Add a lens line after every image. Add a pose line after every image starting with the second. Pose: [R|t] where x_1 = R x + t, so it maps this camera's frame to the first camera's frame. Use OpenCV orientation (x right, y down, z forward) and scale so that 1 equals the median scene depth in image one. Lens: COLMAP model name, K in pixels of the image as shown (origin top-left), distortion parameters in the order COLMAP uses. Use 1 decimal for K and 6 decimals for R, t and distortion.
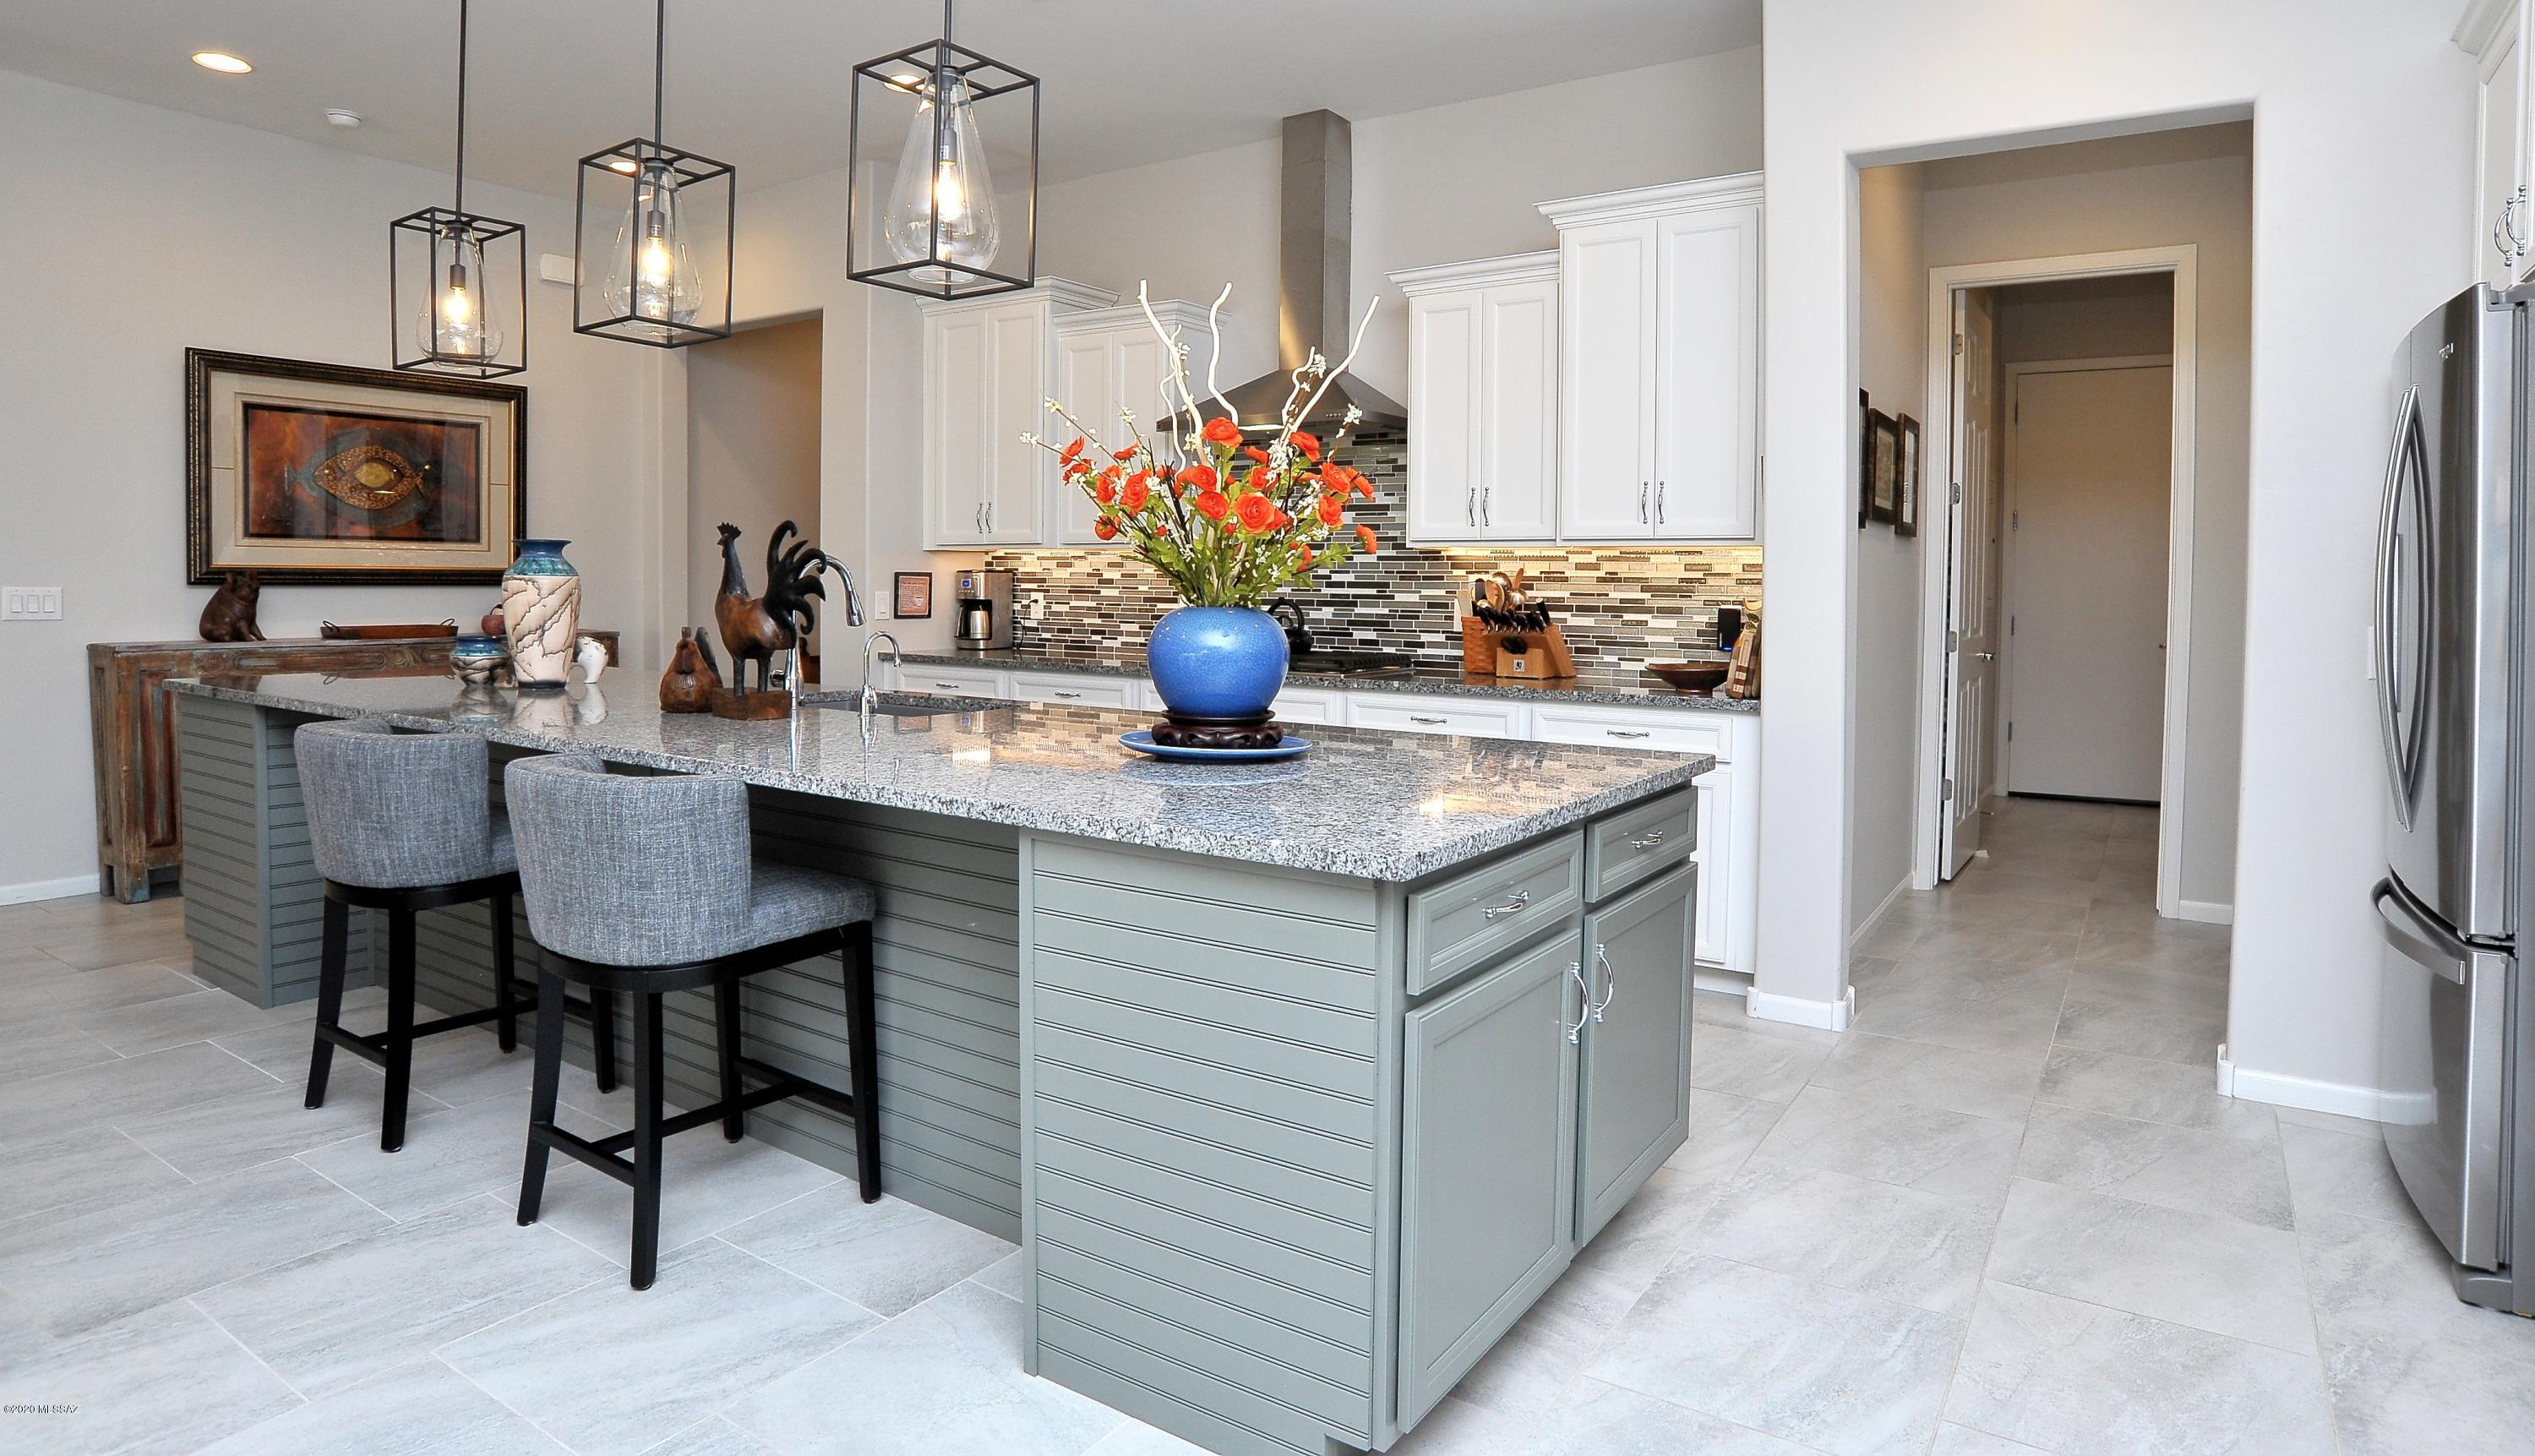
lens RADIAL K [[1405.7, 0, 1282.1], [0, 1405.7, 610.6], [0, 0, 1]] dist [-0.060364, -0.000088]
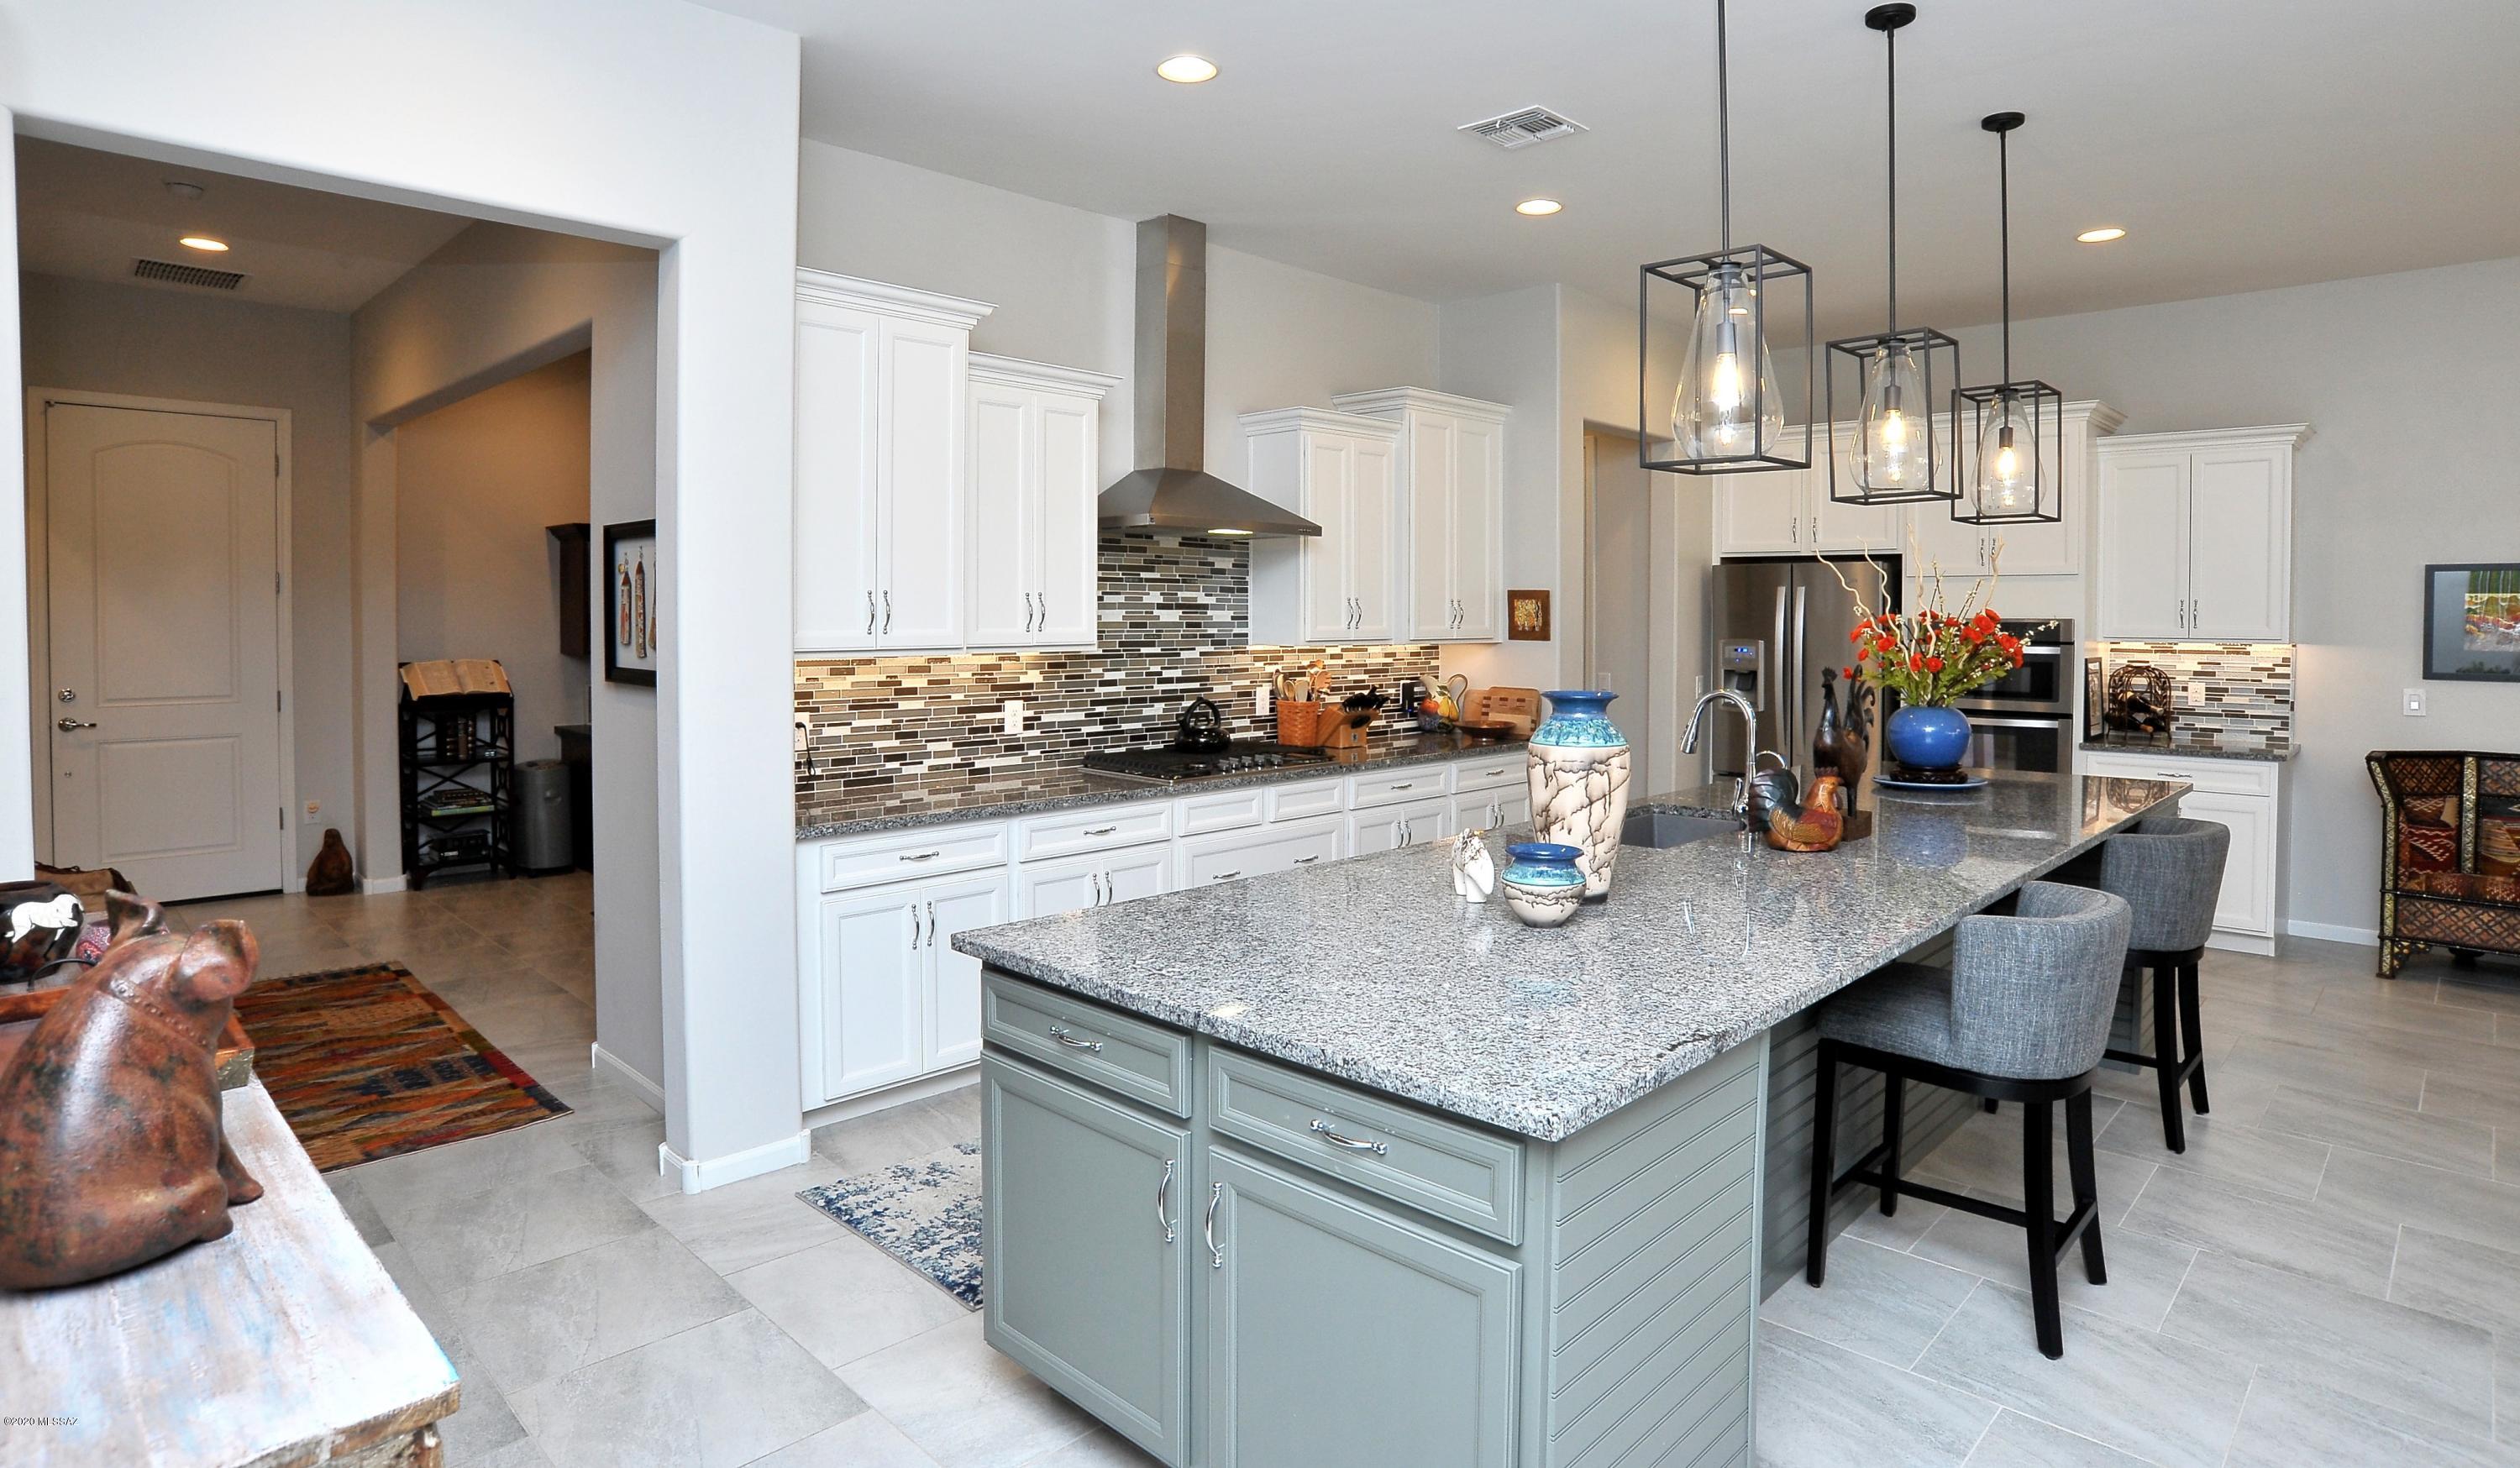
lens RADIAL K [[1331.6, 0, 1258.2], [0, 1331.6, 640.1], [0, 0, 1]] dist [-0.067127, 0.010525]
pose [[0.190790, -0.029448, 0.981189, -0.915941], [0.019114, 0.999472, 0.026280, -0.073399], [-0.981445, 0.013741, 0.191252, 0.759271]]
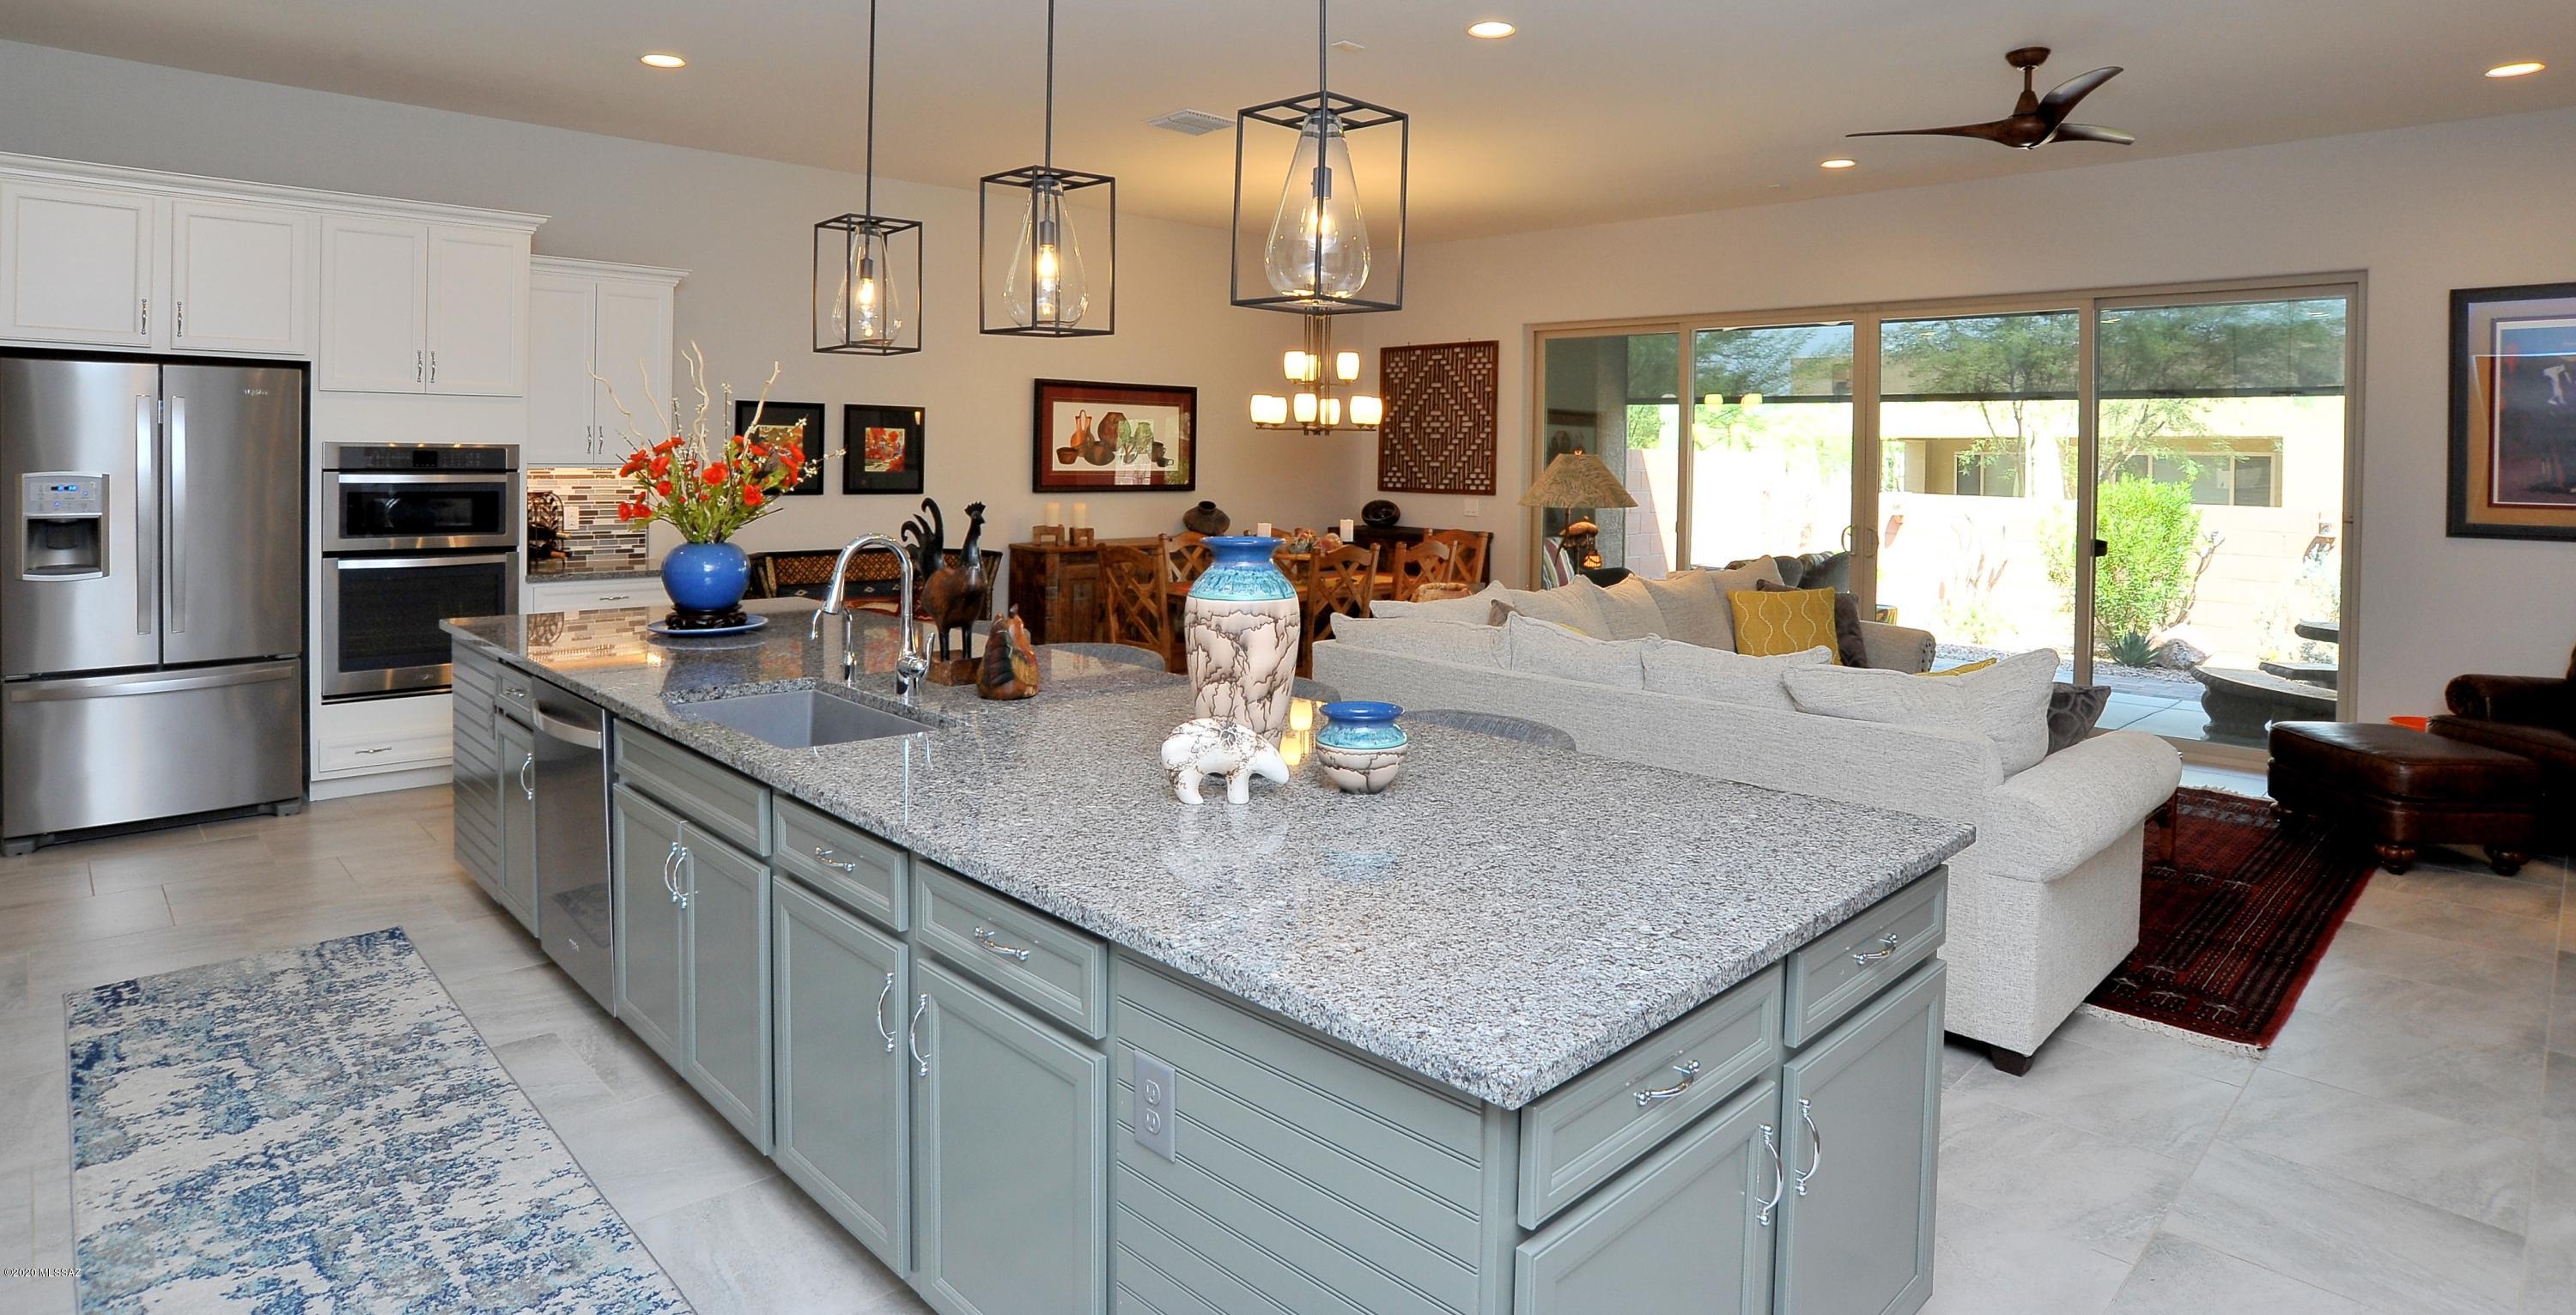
lens RADIAL K [[1358.2, 0, 1245.4], [0, 1358.2, 481.8], [0, 0, 1]] dist [-0.075807, 0.027813]
pose [[-0.972150, -0.029297, 0.232519, -0.501223], [-0.019283, 0.998791, 0.045225, -0.077919], [-0.233563, 0.039482, -0.971540, 1.185198]]
